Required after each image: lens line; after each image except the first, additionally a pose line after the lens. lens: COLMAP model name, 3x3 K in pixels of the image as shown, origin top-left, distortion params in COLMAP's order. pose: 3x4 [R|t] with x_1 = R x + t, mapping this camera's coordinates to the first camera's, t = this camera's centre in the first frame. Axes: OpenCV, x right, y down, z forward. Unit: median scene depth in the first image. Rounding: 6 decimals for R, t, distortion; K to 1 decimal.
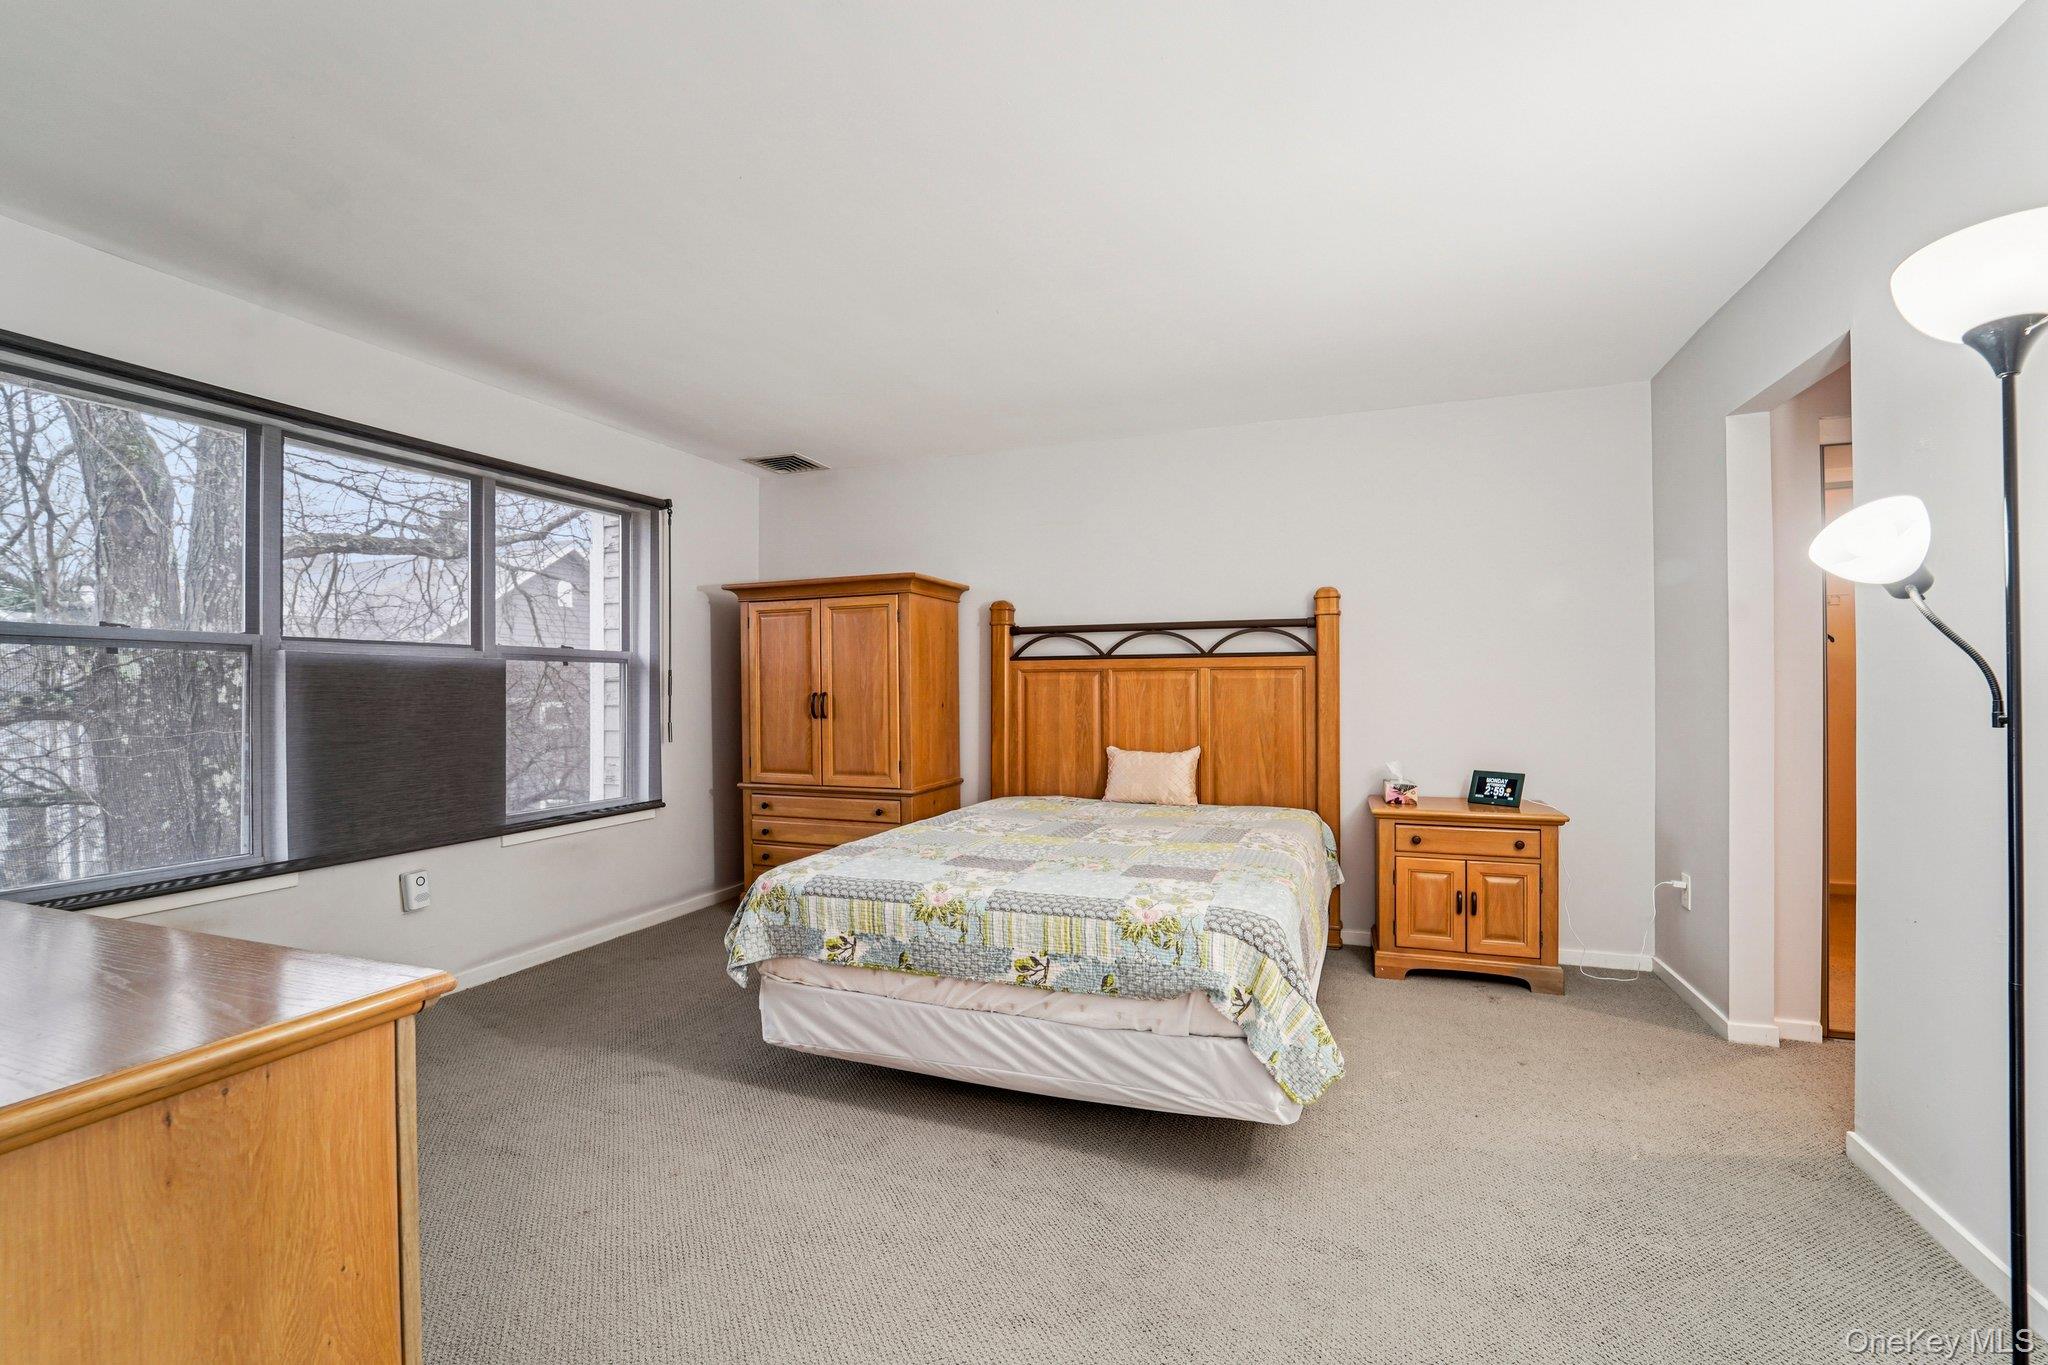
lens RADIAL K [[847.0, 0, 1020.9], [0, 847.0, 681.5], [0, 0, 1]] dist [-0.020743, -0.000680]
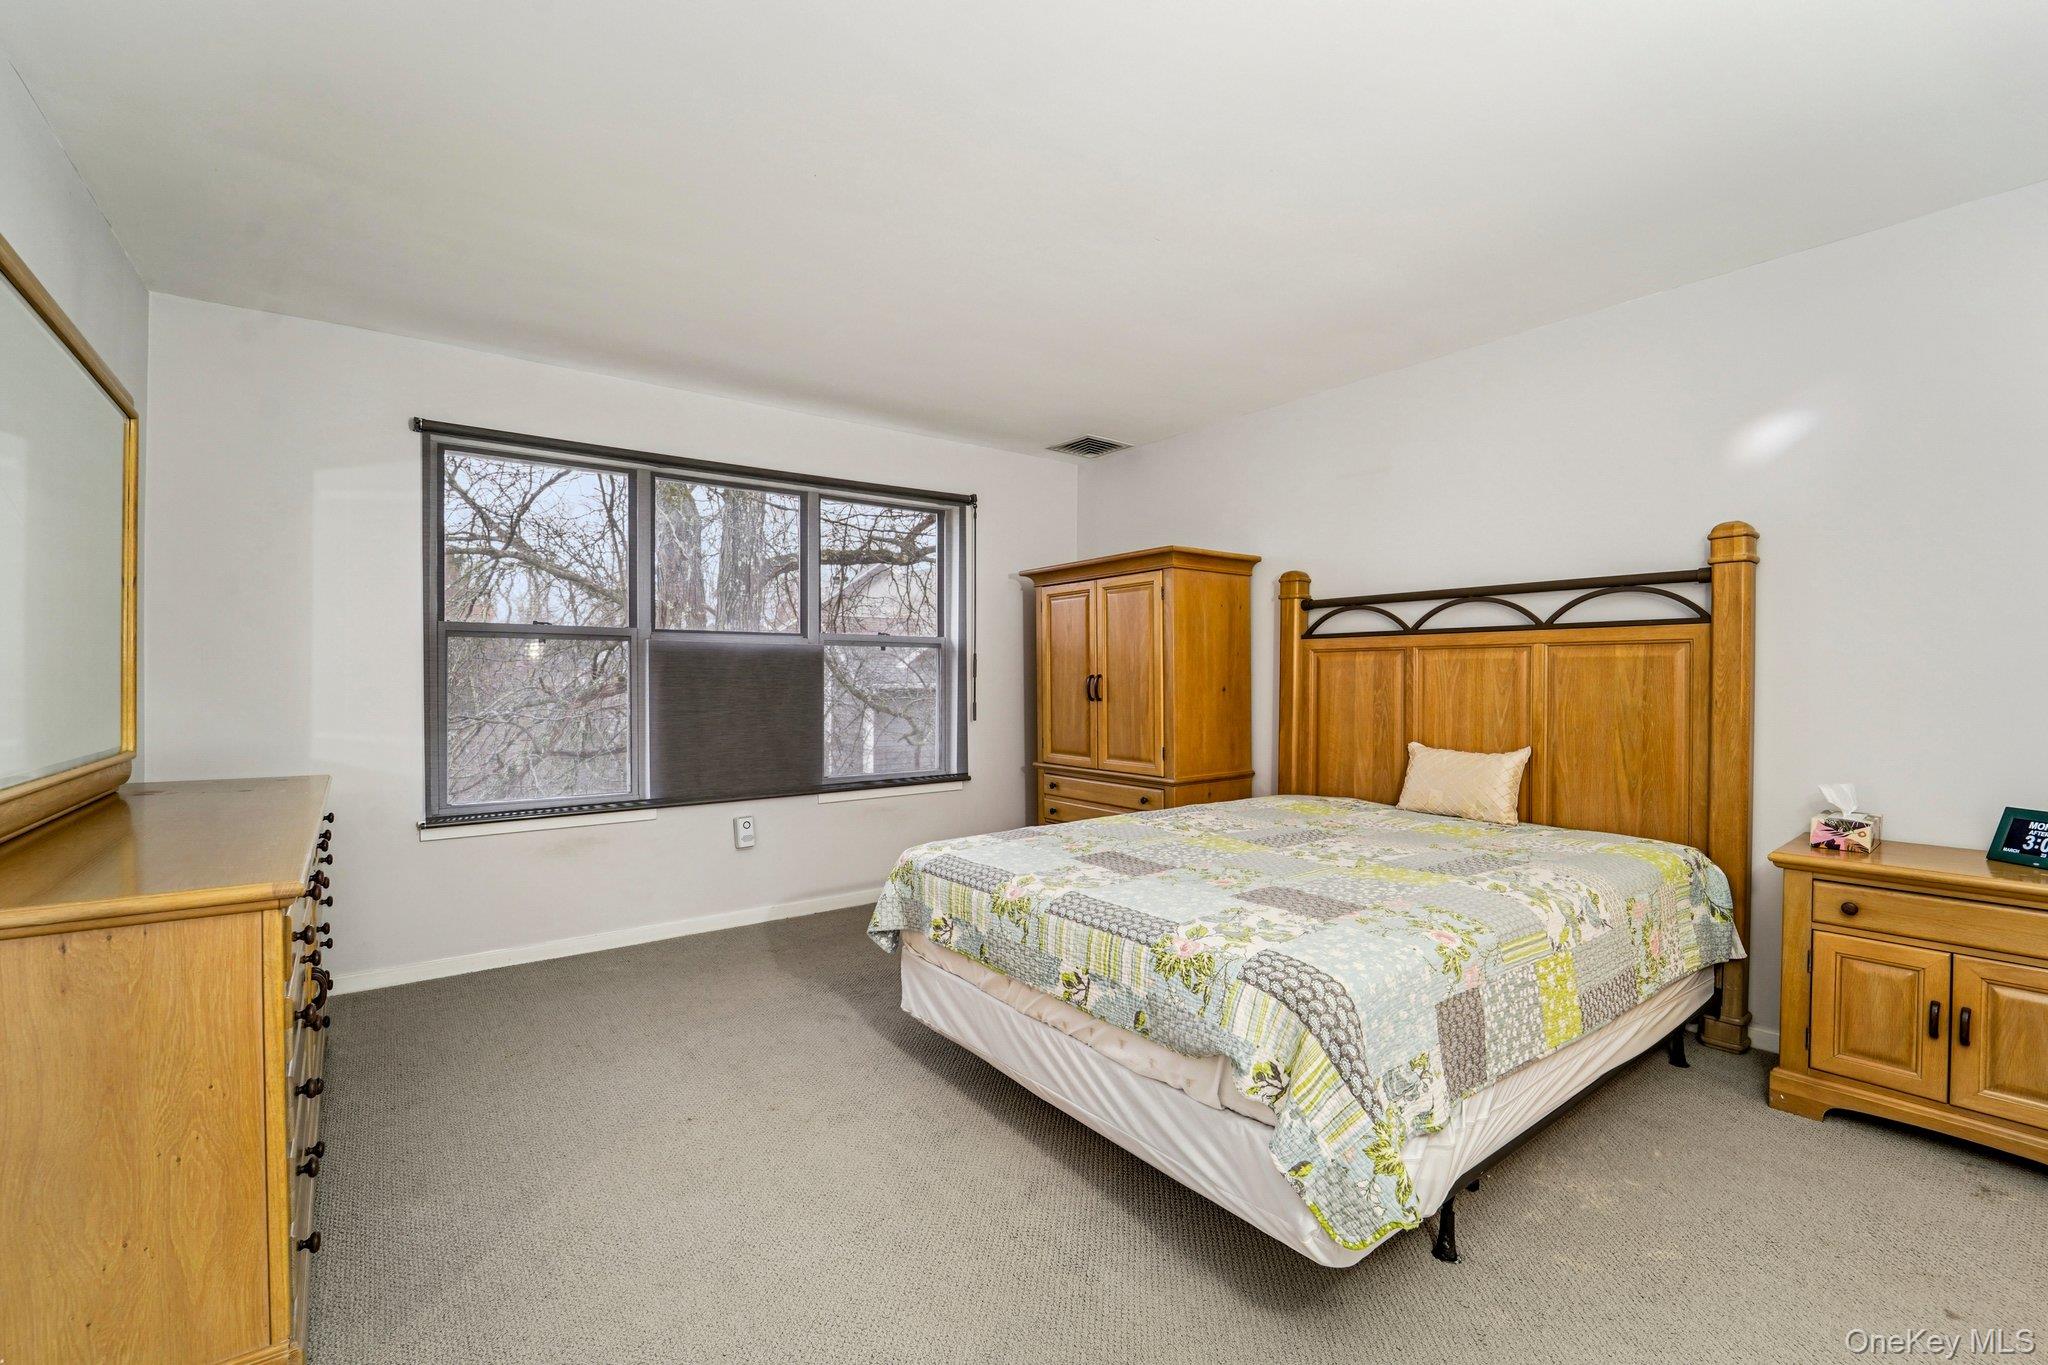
lens RADIAL K [[847.0, 0, 1020.9], [0, 847.0, 681.5], [0, 0, 1]] dist [-0.020743, -0.000680]
pose [[0.851368, 0.007701, -0.524512, 0.252859], [0.000364, 0.999883, 0.015271, 0.006992], [0.524569, -0.013192, 0.851266, 0.139113]]
